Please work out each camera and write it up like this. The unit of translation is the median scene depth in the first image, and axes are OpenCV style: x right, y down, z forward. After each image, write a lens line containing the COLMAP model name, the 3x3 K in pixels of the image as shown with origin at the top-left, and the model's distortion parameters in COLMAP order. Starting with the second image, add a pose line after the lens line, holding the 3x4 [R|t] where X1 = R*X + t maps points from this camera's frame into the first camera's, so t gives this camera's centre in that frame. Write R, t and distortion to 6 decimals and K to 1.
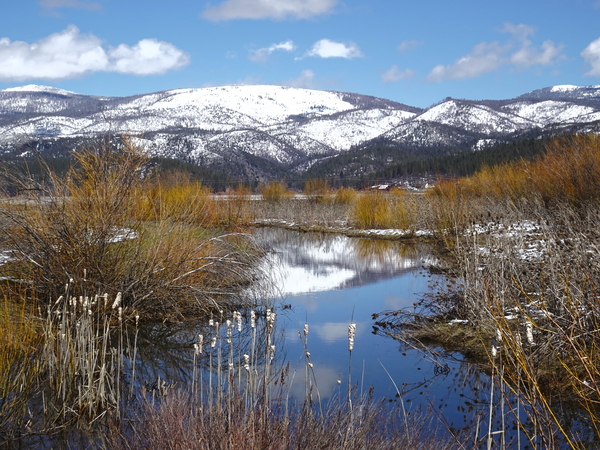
lens RADIAL K [[1032.1, 0, 300.9], [0, 1032.1, 221.0], [0, 0, 1]] dist [0.027306, 0.000000]
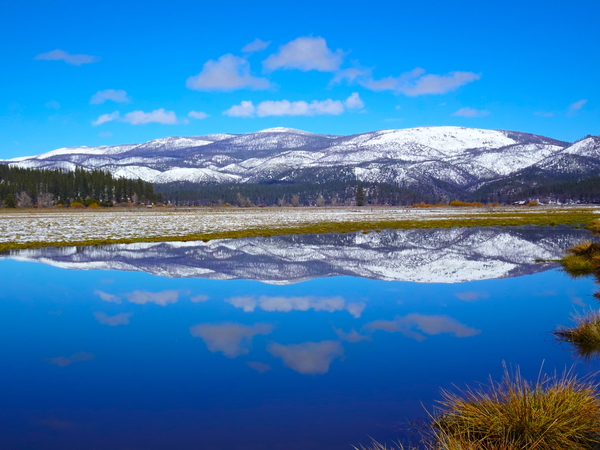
lens RADIAL K [[959.8, 0, 299.9], [0, 959.8, 223.3], [0, 0, 1]] dist [0.129370, 0.000000]
pose [[0.981889, 0.011760, -0.189094, 0.015396], [-0.013337, 0.999886, -0.007071, 0.008148], [0.188989, 0.009465, 0.981934, -0.305427]]
